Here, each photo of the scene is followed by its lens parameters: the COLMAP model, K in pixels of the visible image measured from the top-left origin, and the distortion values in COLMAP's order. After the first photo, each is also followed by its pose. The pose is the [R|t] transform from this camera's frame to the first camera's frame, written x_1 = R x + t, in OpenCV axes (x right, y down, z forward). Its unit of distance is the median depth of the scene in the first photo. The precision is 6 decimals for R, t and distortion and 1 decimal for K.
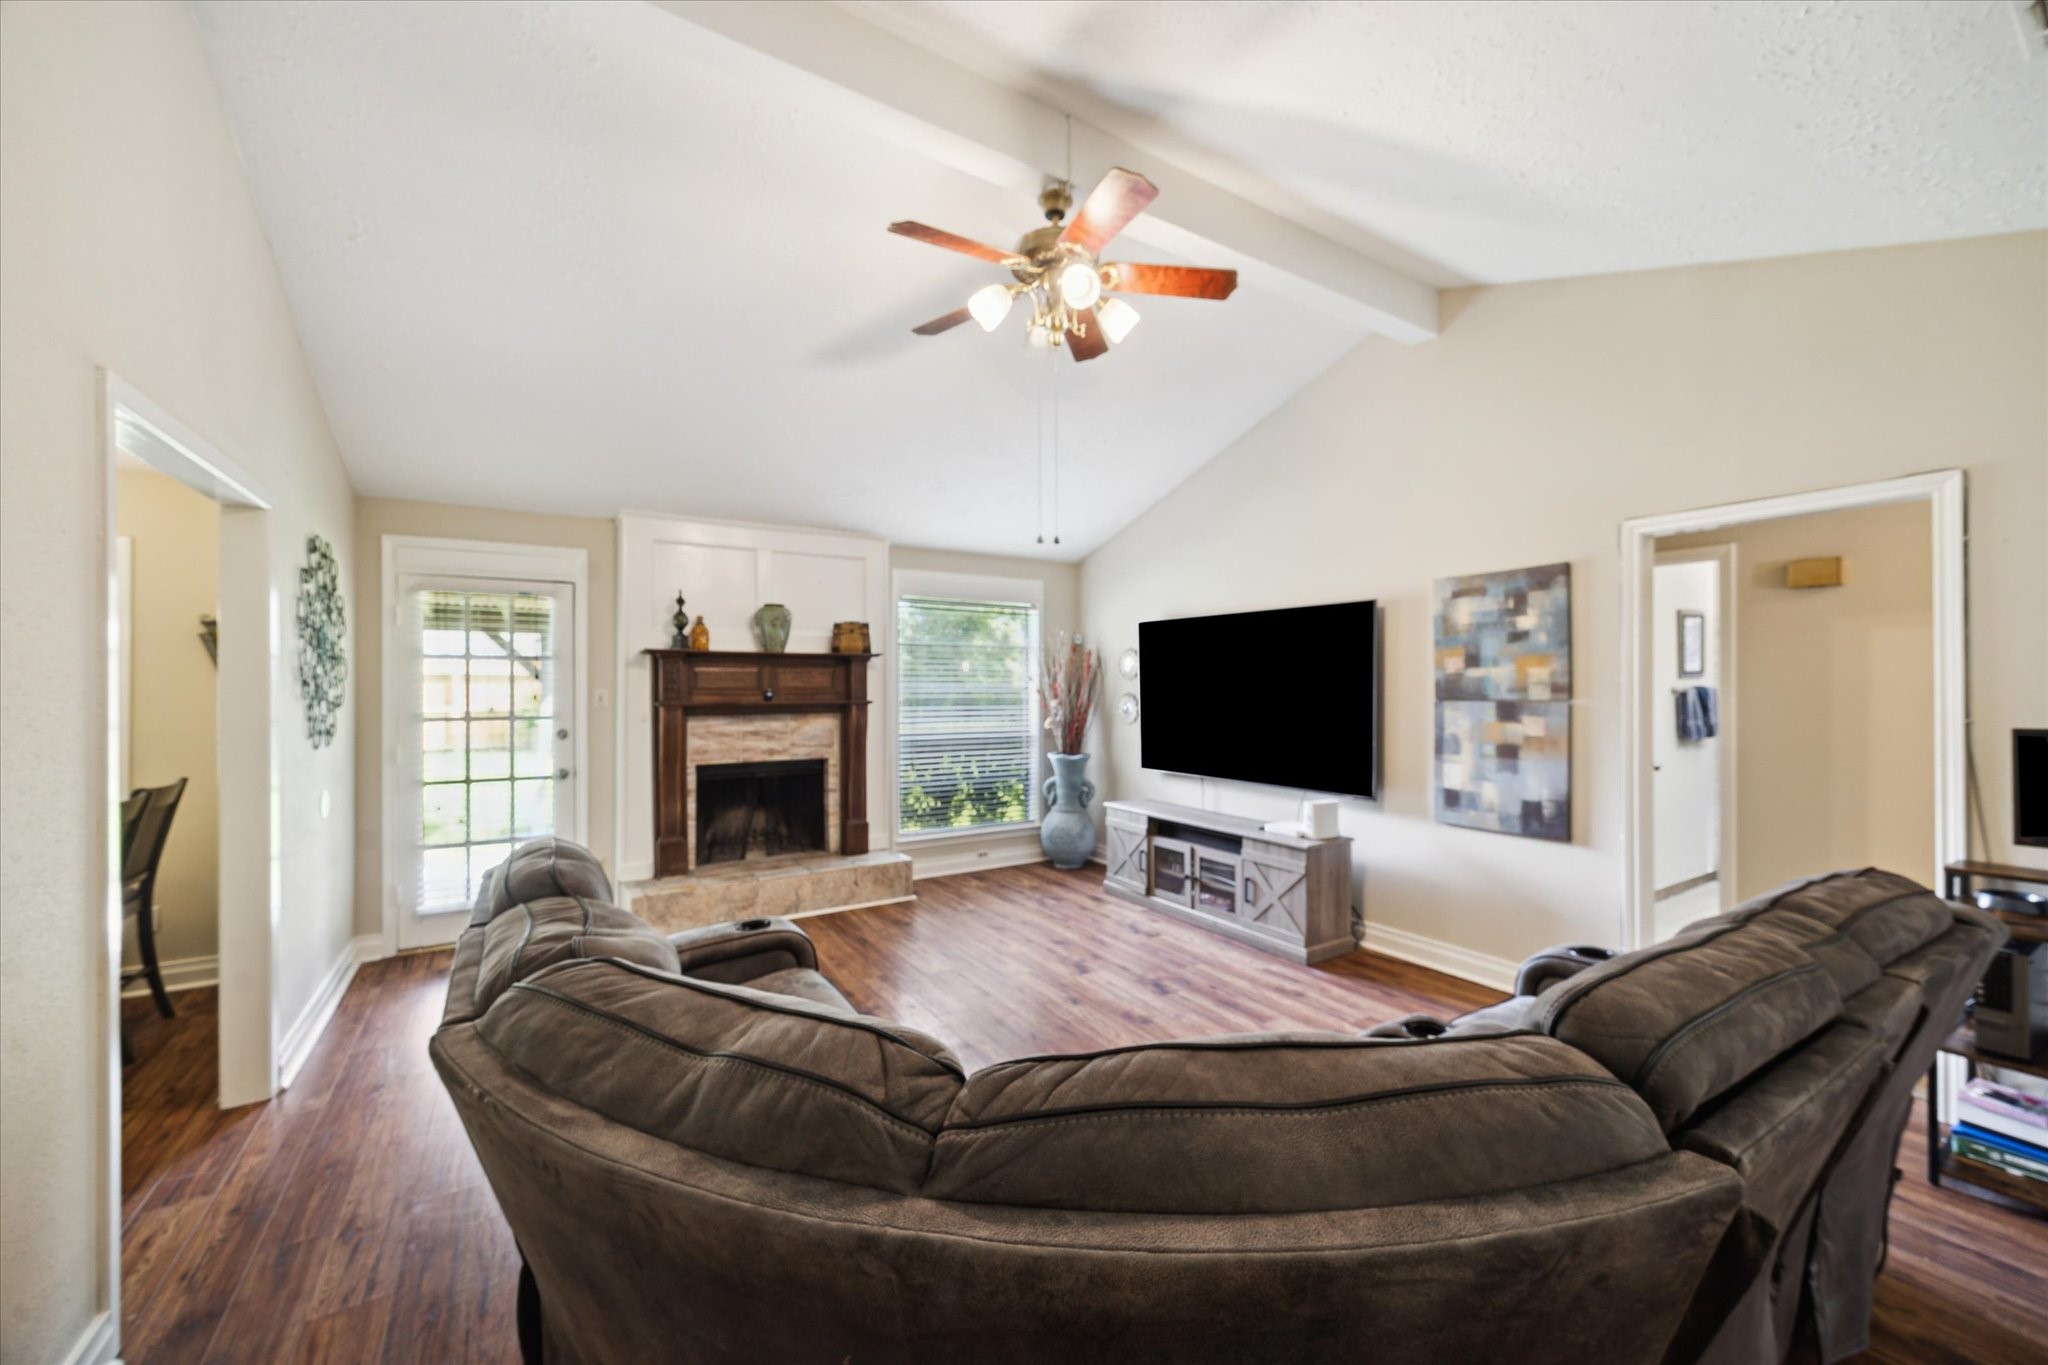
lens RADIAL K [[790.0, 0, 1023.8], [0, 790.0, 677.8], [0, 0, 1]] dist [0.001501, 0.000131]
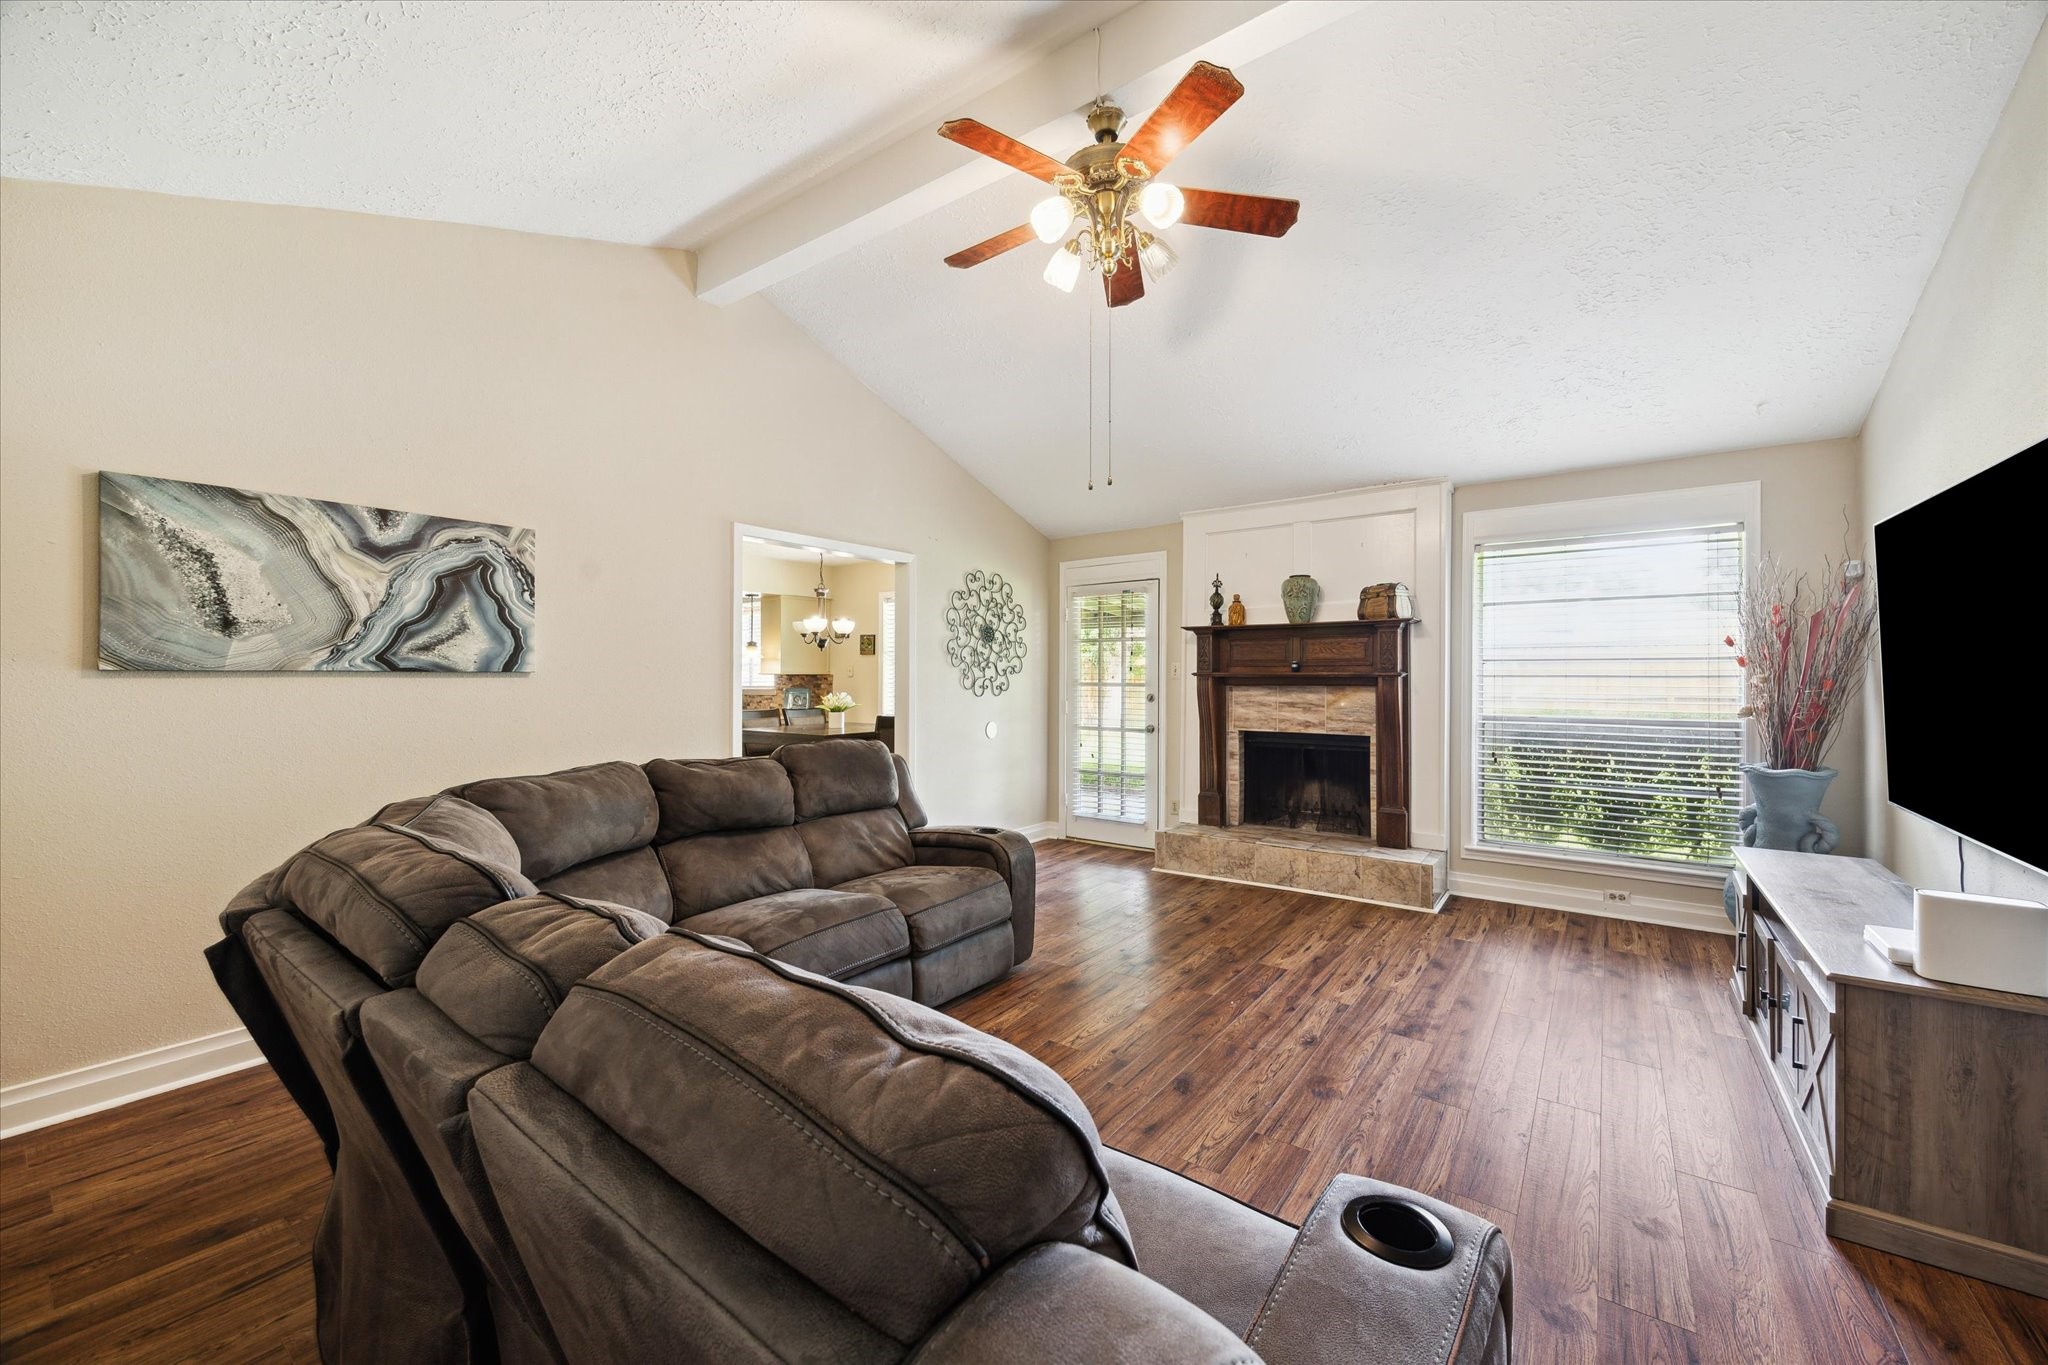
lens RADIAL K [[790.0, 0, 1023.8], [0, 790.0, 677.8], [0, 0, 1]] dist [0.001501, 0.000131]
pose [[0.355234, 0.001377, -0.934776, 0.564927], [0.006479, 0.999971, 0.003935, 0.034090], [0.934755, -0.007454, 0.355215, 0.369192]]
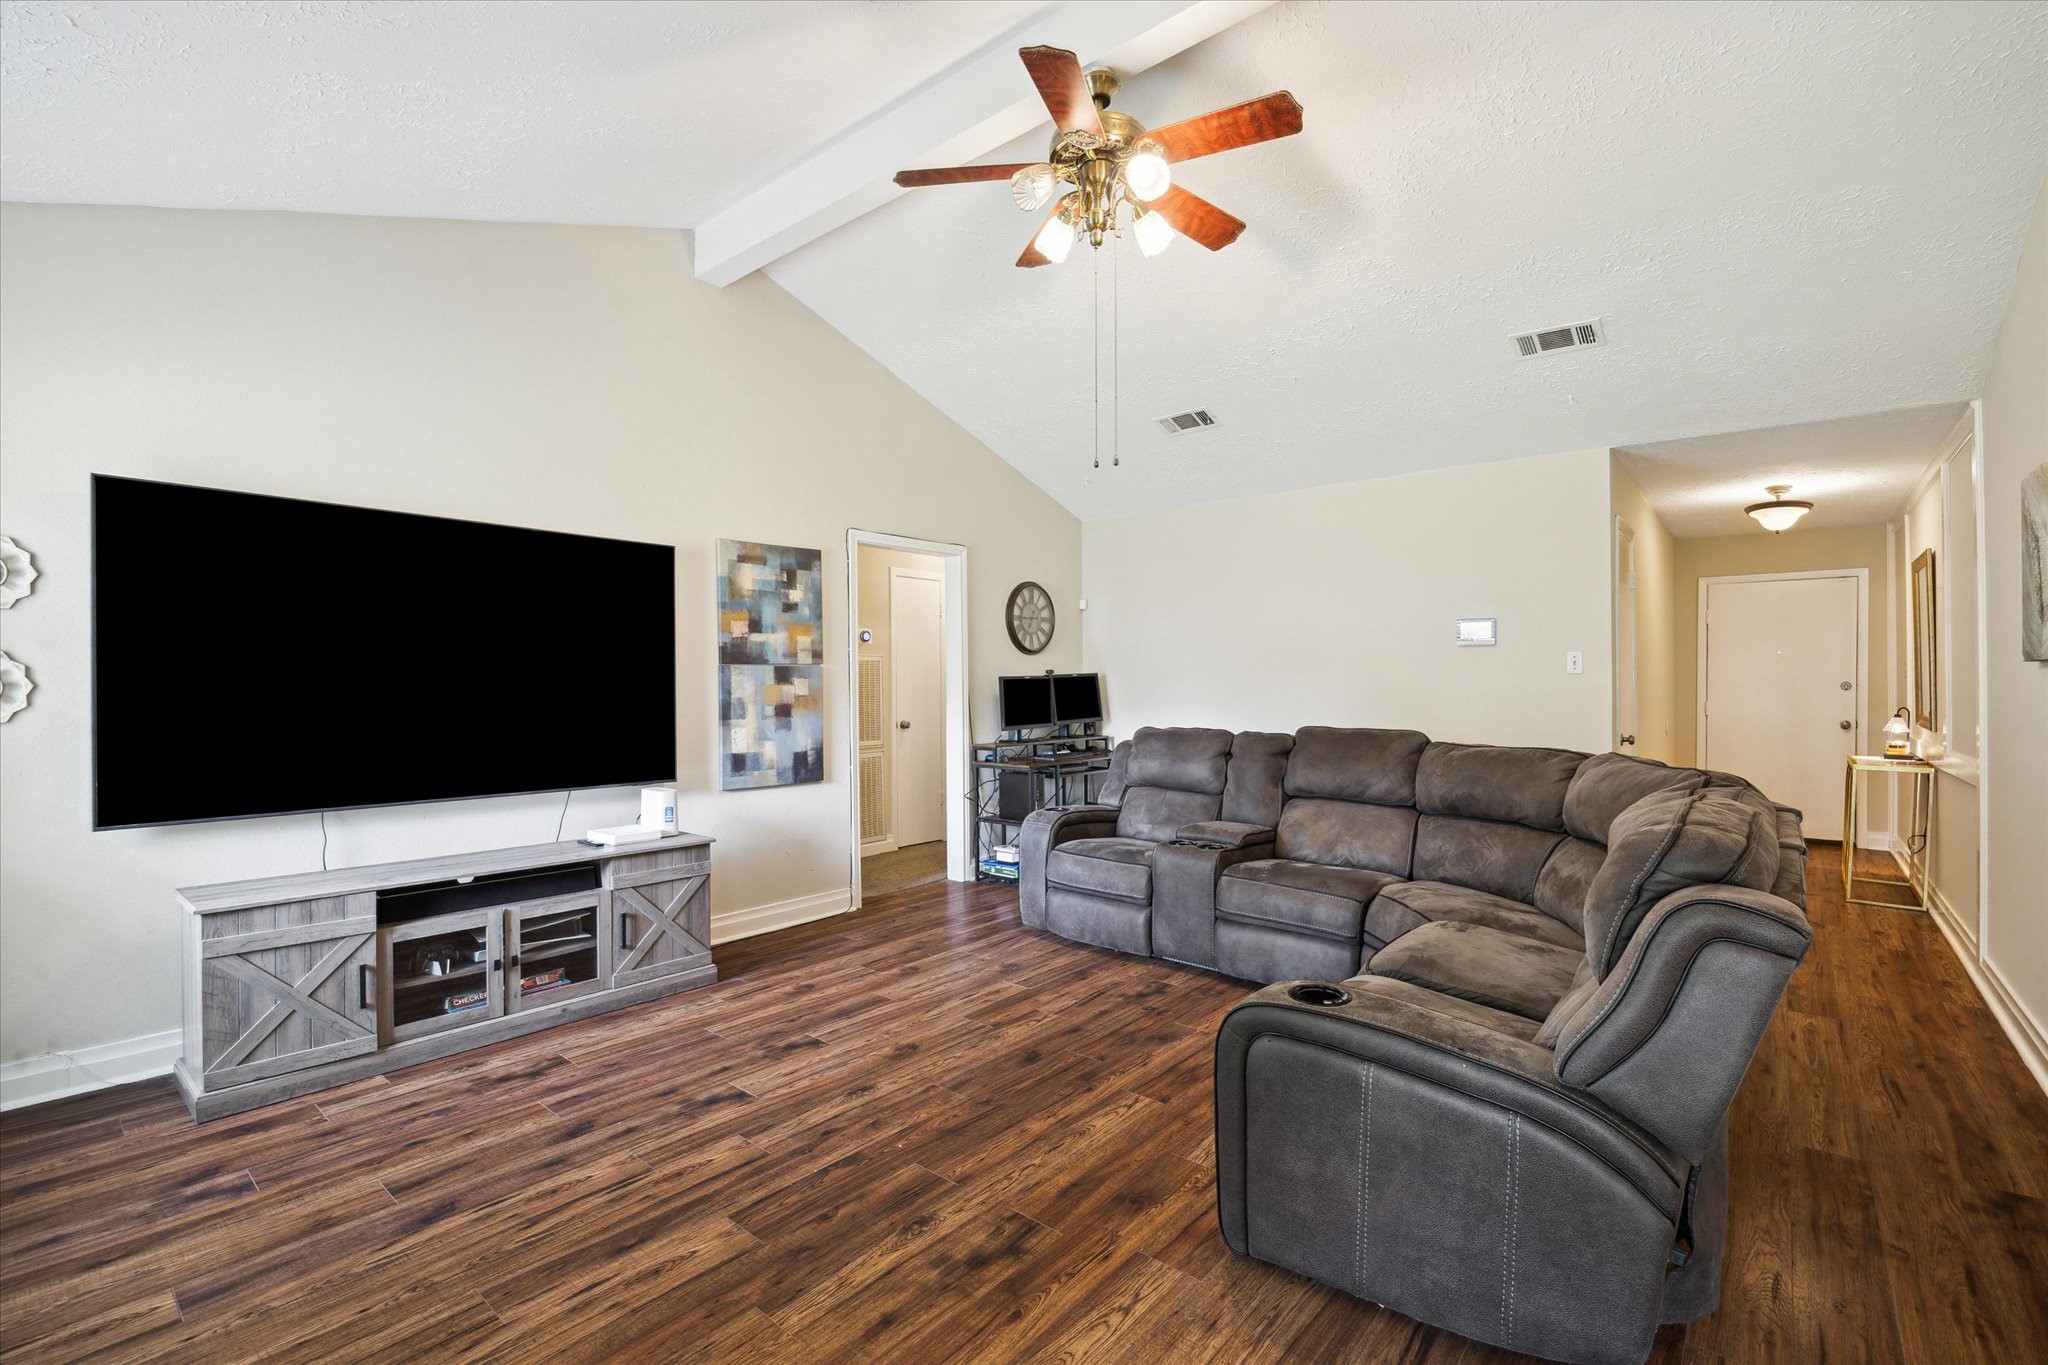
lens RADIAL K [[910.3, 0, 1024.0], [0, 910.3, 682.5], [0, 0, 1]] dist [0.000833, -0.000046]
pose [[-0.297298, 0.004705, 0.954773, -0.588032], [-0.004245, 0.999971, -0.006249, 0.050768], [-0.954775, -0.005911, -0.297269, 0.890320]]
